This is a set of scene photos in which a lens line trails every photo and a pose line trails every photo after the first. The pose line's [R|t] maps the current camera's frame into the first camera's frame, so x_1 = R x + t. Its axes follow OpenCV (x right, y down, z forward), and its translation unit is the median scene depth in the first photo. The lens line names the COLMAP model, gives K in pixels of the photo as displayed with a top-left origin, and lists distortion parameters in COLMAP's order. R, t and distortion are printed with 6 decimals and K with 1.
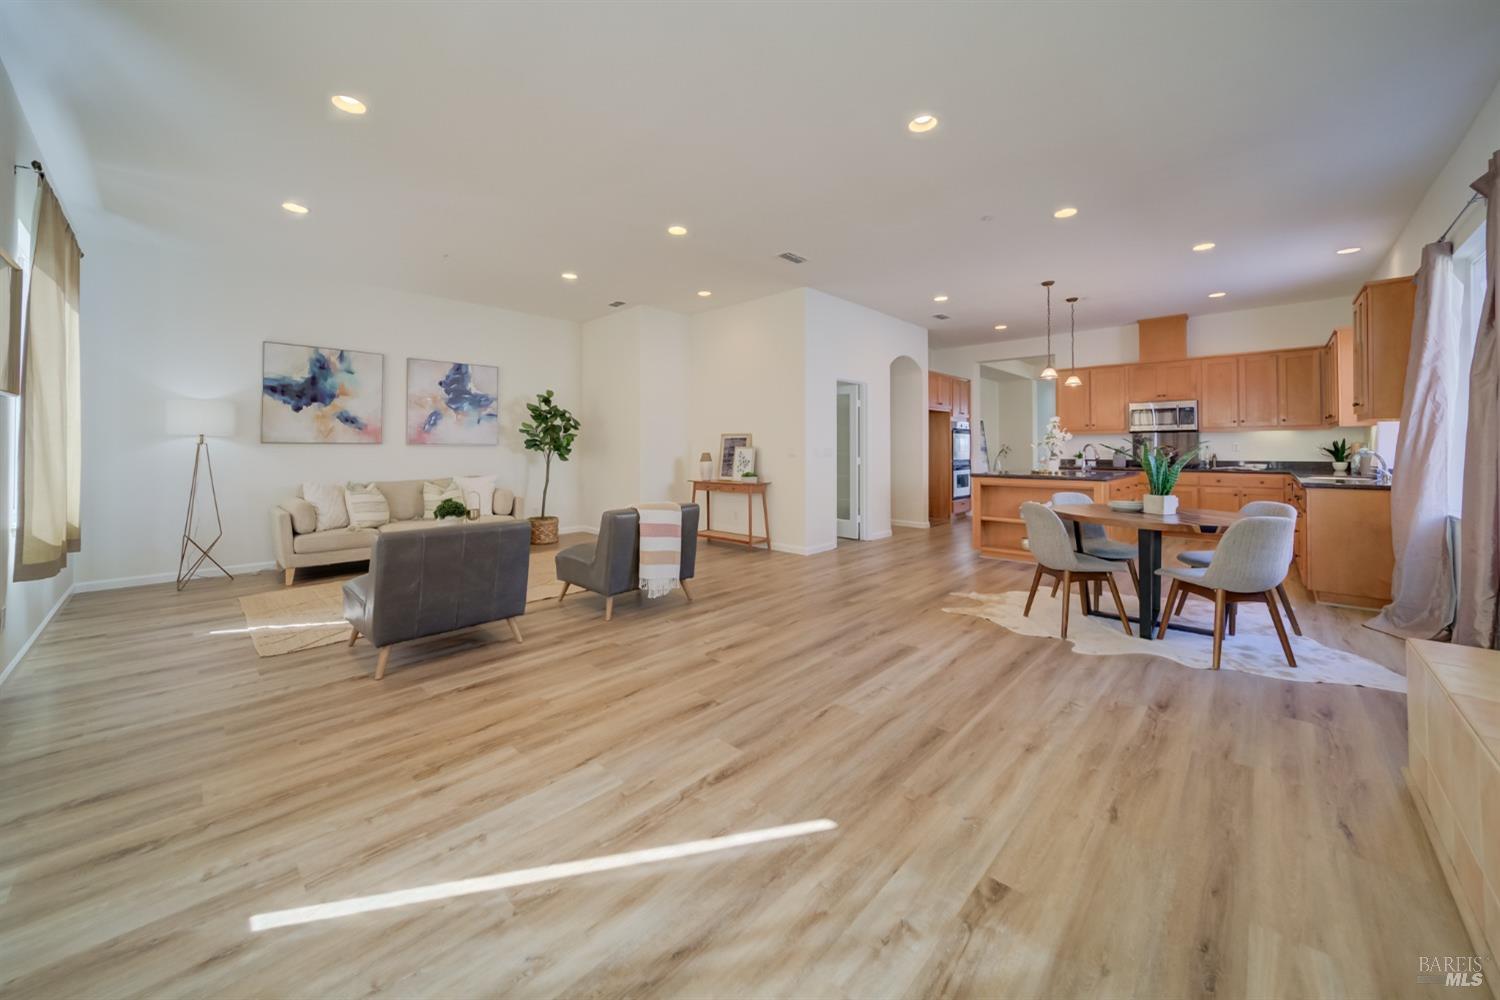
lens RADIAL K [[551.5, 0, 708.3], [0, 551.5, 446.4], [0, 0, 1]] dist [-0.009084, -0.000035]
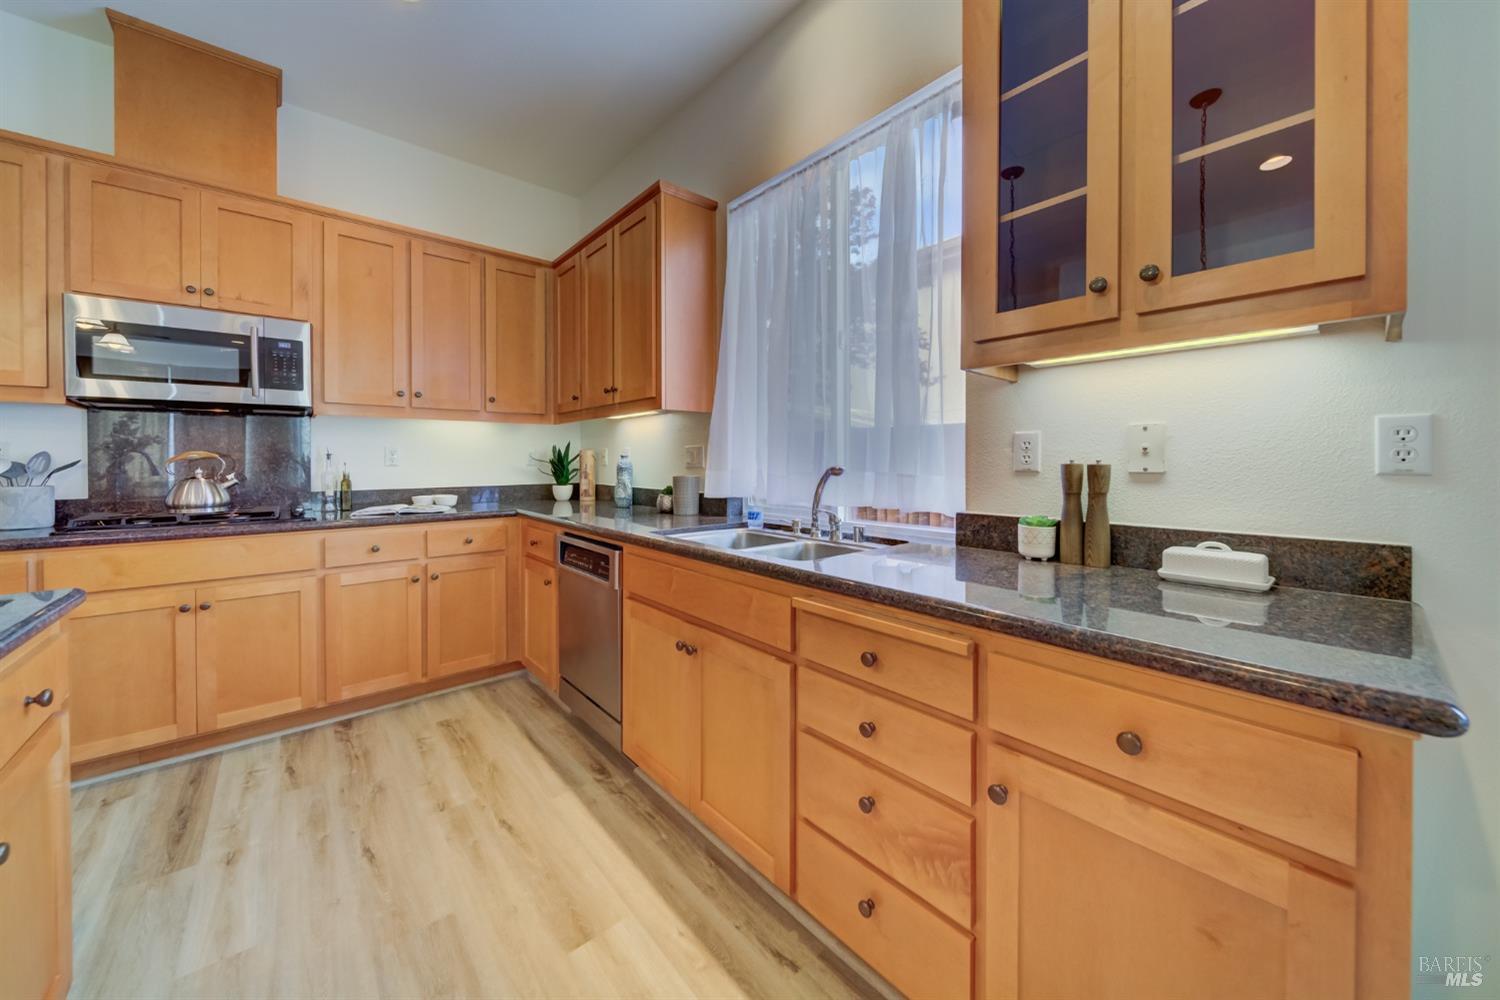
lens RADIAL K [[524.0, 0, 745.7], [0, 524.0, 460.5], [0, 0, 1]] dist [0.000284, -0.000102]
pose [[0.029606, -0.000886, 0.999561, 1.229826], [-0.004461, 0.999990, 0.001018, 0.004908], [-0.999552, -0.004489, 0.029602, 1.548501]]
